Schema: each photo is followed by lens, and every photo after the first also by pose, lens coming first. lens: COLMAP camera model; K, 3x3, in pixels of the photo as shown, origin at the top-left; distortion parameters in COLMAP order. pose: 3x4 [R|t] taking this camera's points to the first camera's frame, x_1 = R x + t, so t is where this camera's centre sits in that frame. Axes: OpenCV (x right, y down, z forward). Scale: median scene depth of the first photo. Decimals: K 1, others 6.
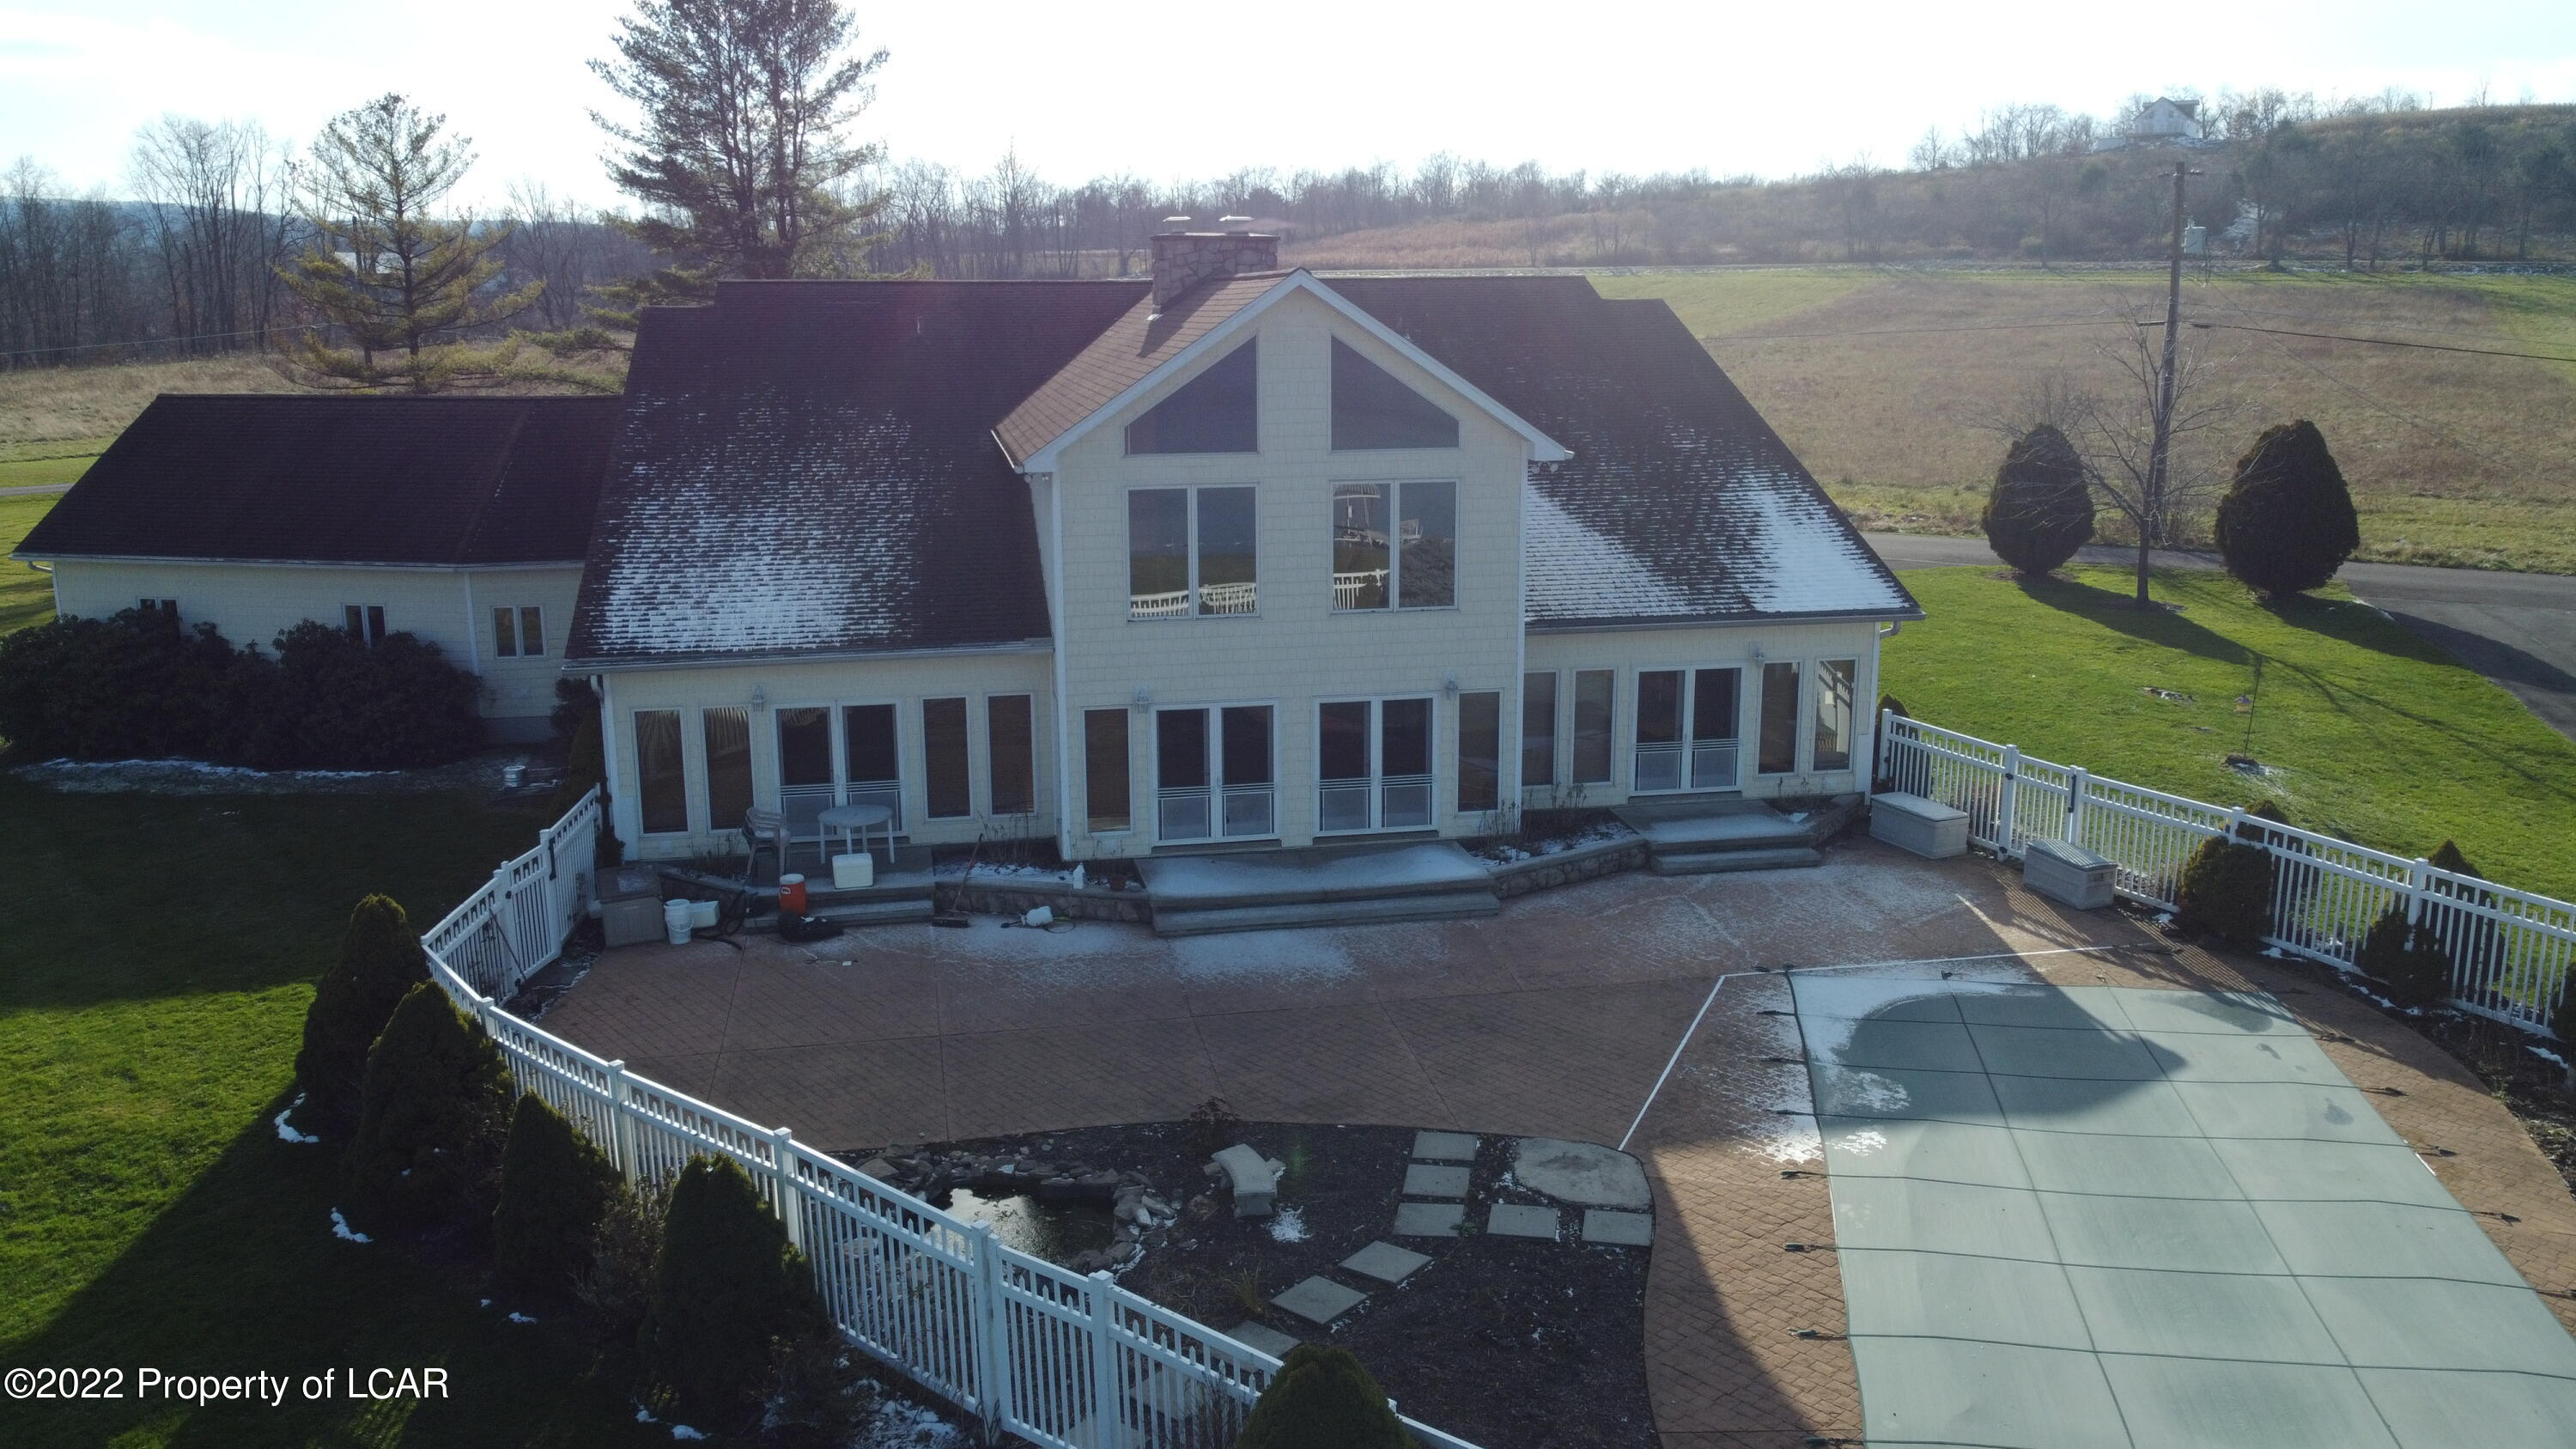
lens RADIAL K [[1956.4, 0, 1280.8], [0, 1956.4, 701.7], [0, 0, 1]] dist [0.000577, -0.010719]
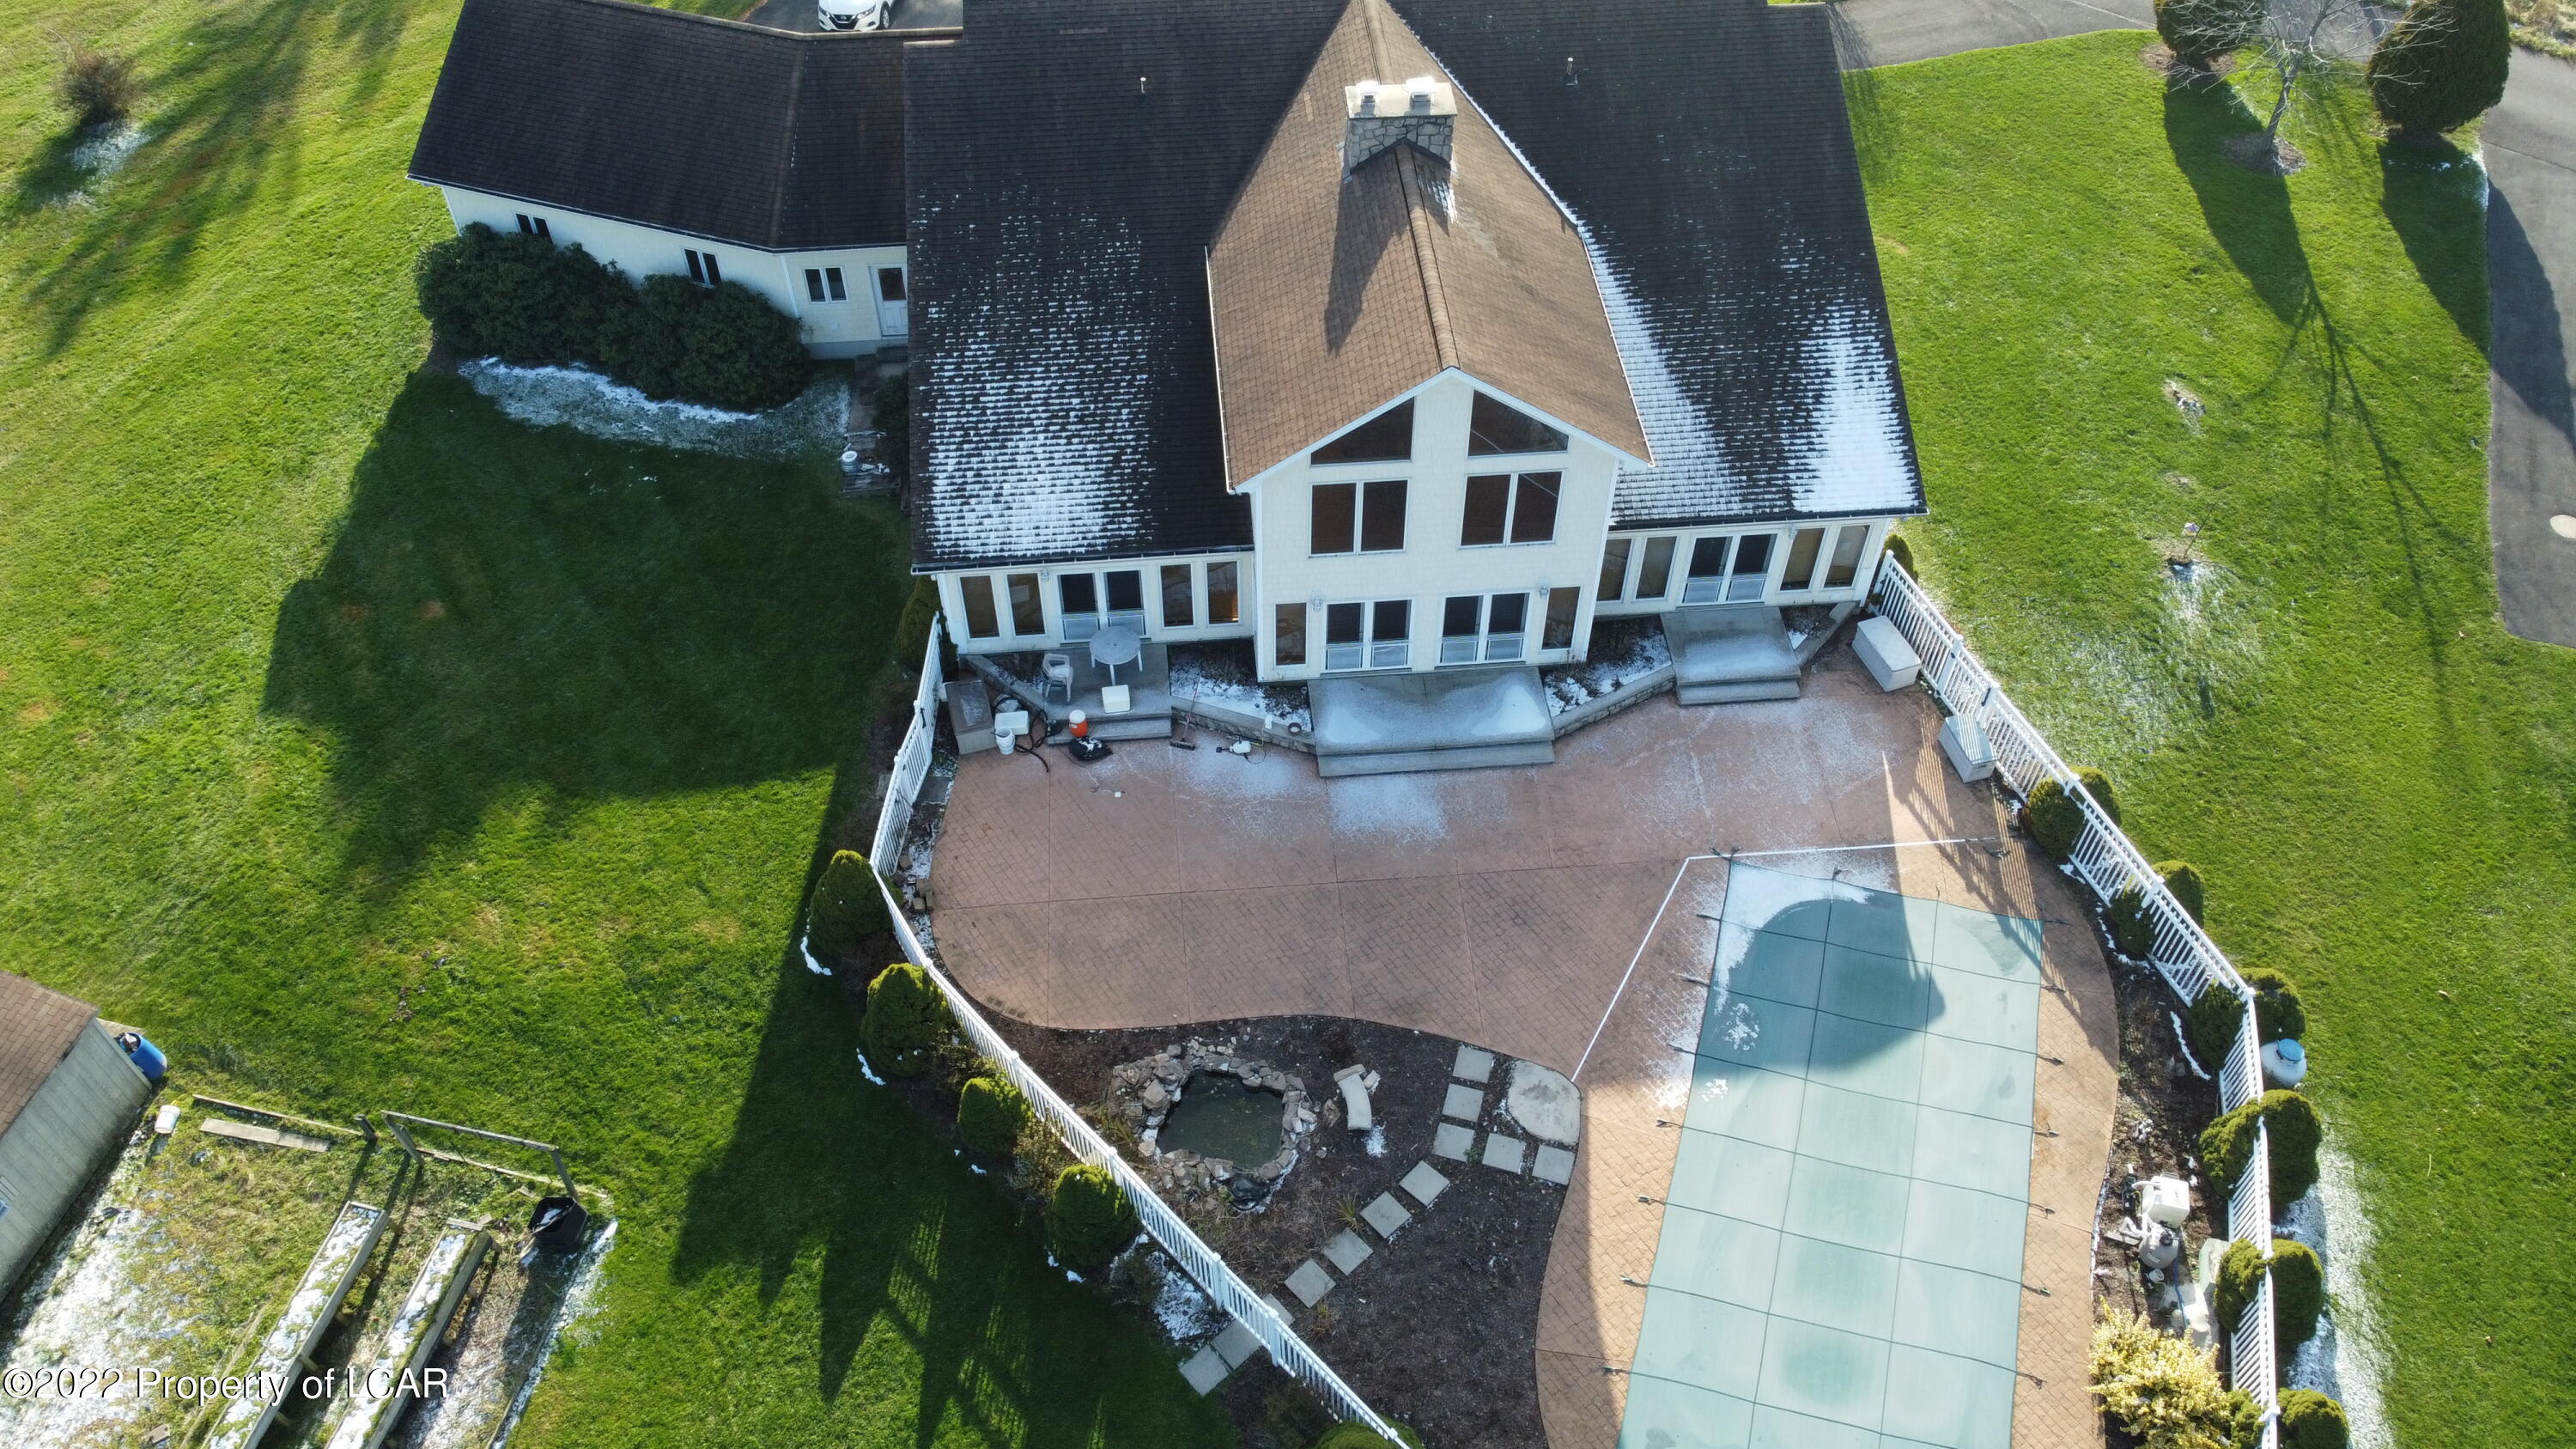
lens RADIAL K [[1956.4, 0, 1280.8], [0, 1956.4, 701.7], [0, 0, 1]] dist [0.000577, -0.010719]
pose [[0.994358, 0.082502, -0.066674, 0.002201], [-0.026657, 0.802733, 0.595743, -0.753768], [0.102672, -0.590604, 0.800403, -0.157051]]
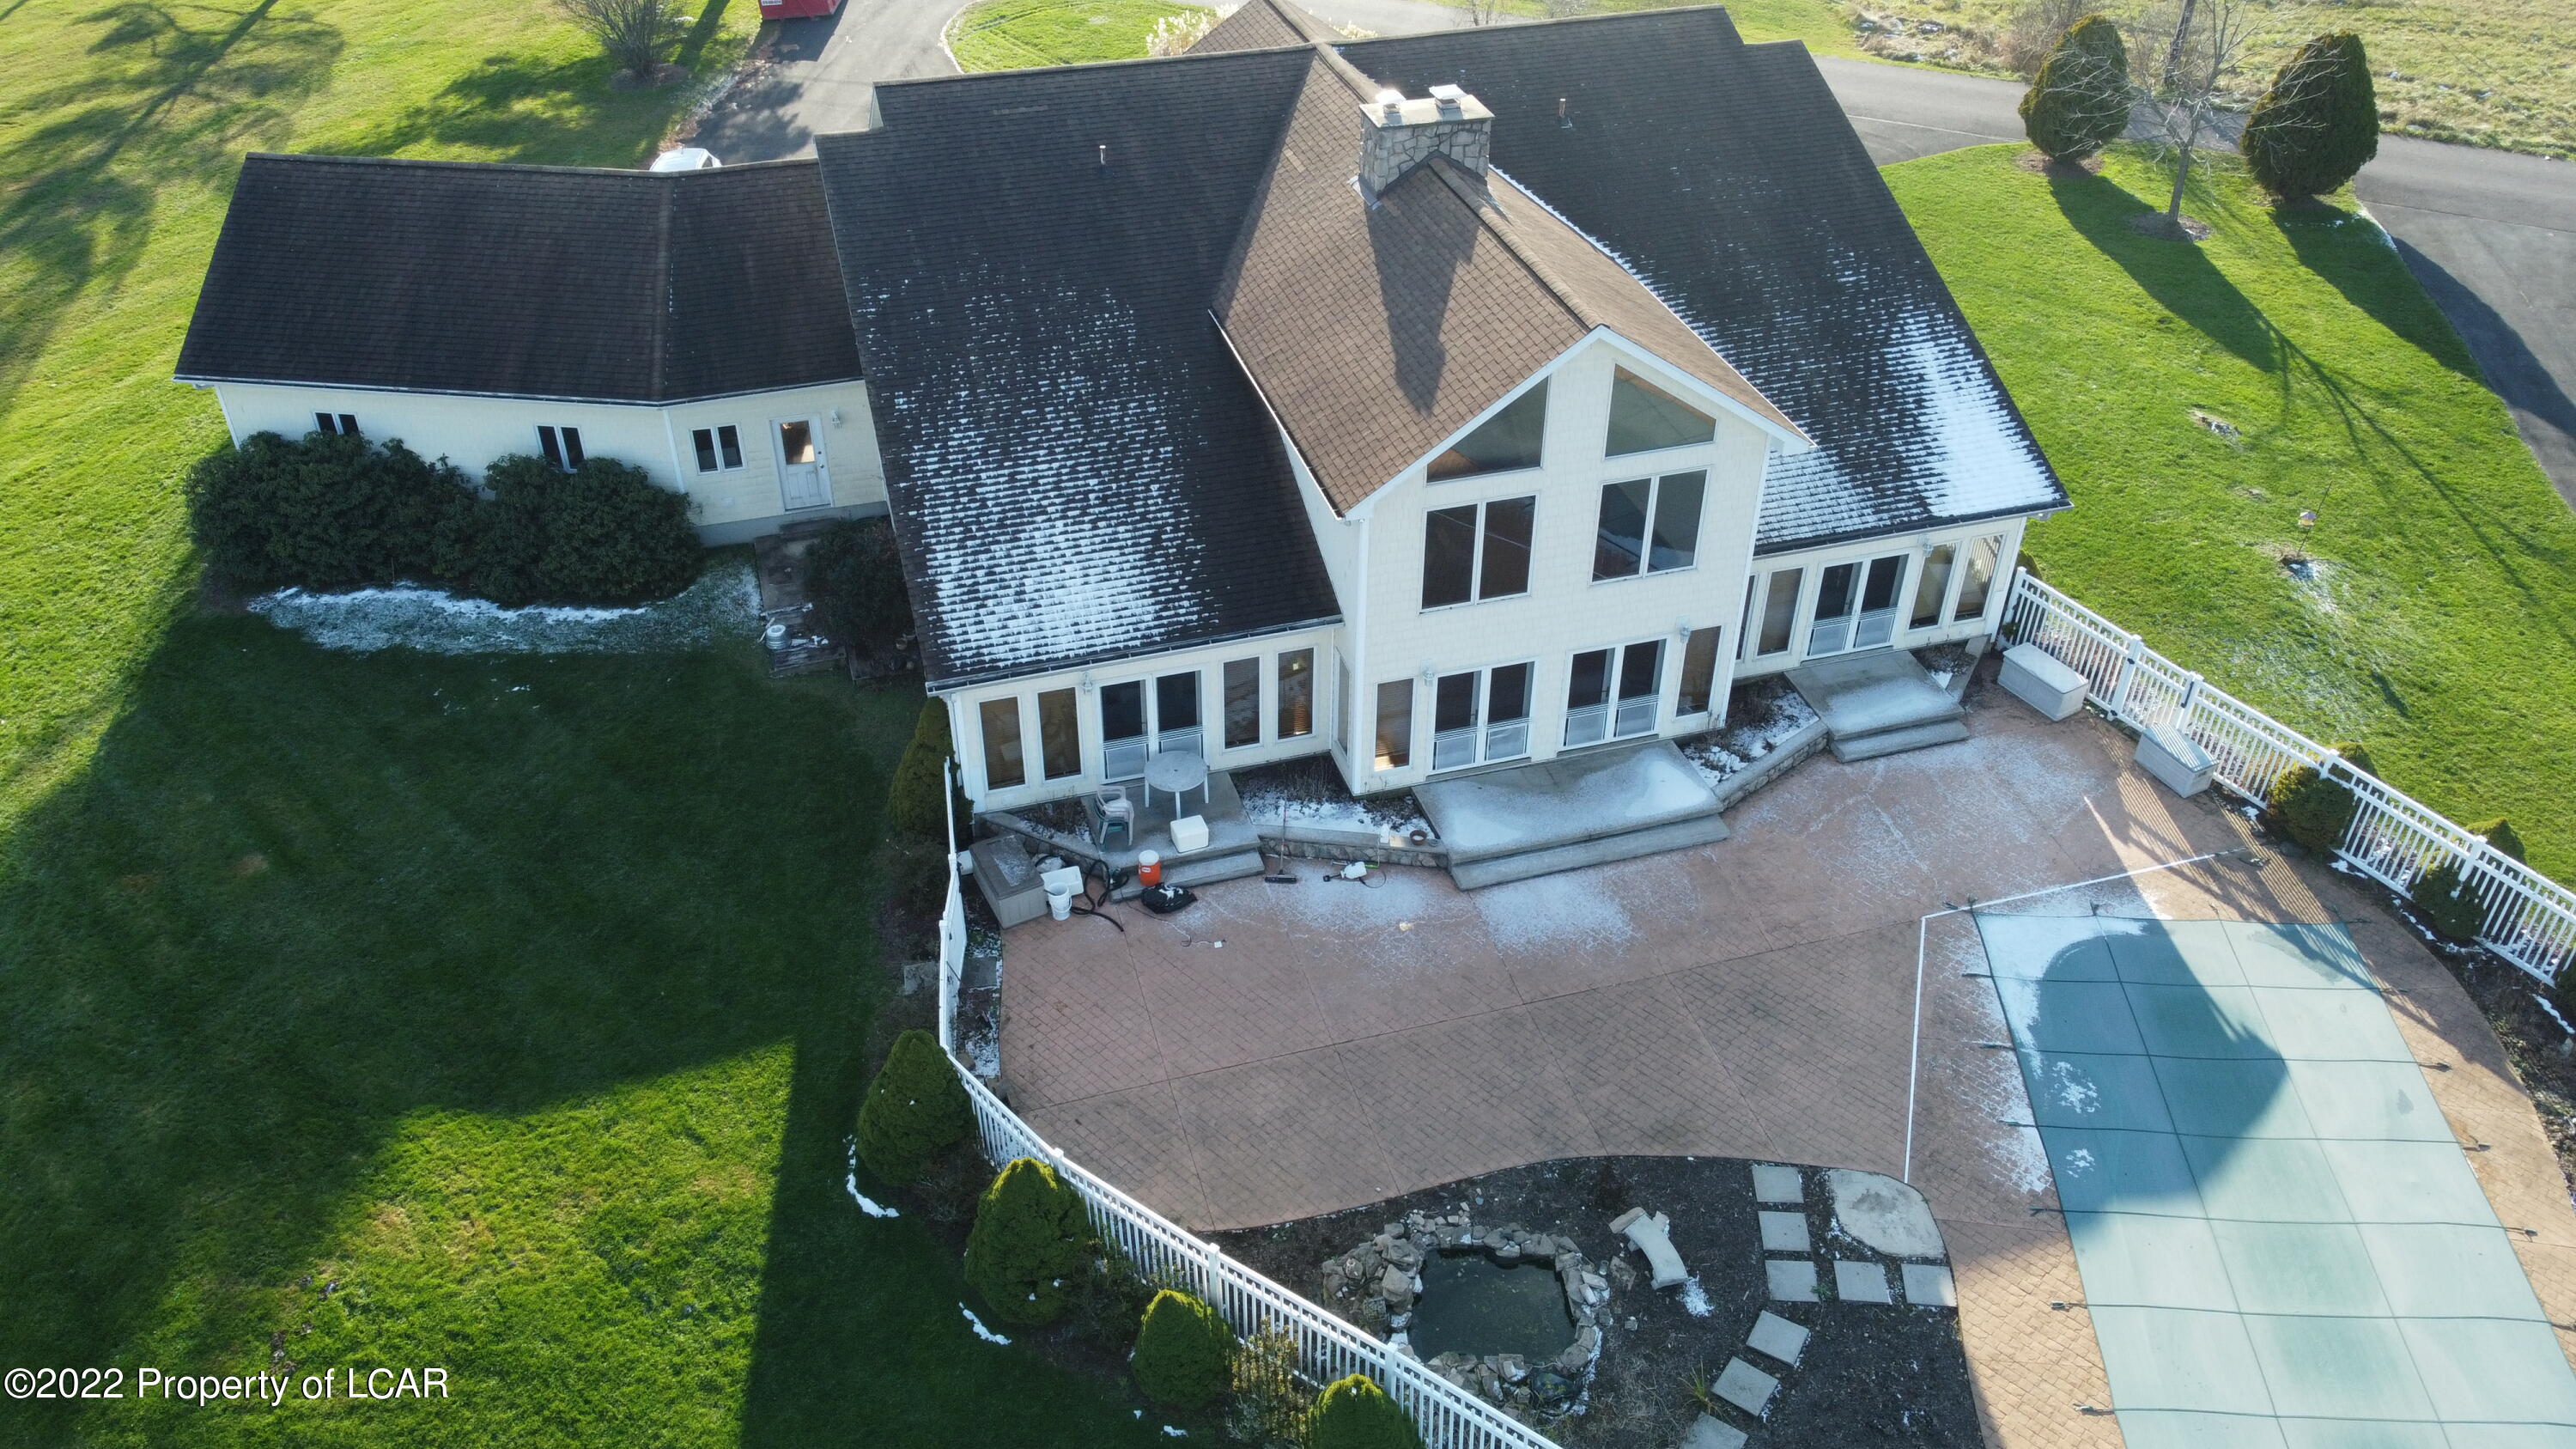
lens RADIAL K [[1956.4, 0, 1280.8], [0, 1956.4, 701.7], [0, 0, 1]] dist [0.000577, -0.010719]
pose [[0.995095, -0.050802, 0.084879, -0.247795], [0.011690, 0.912429, 0.409068, -0.442035], [-0.098227, -0.406069, 0.908548, -0.034605]]
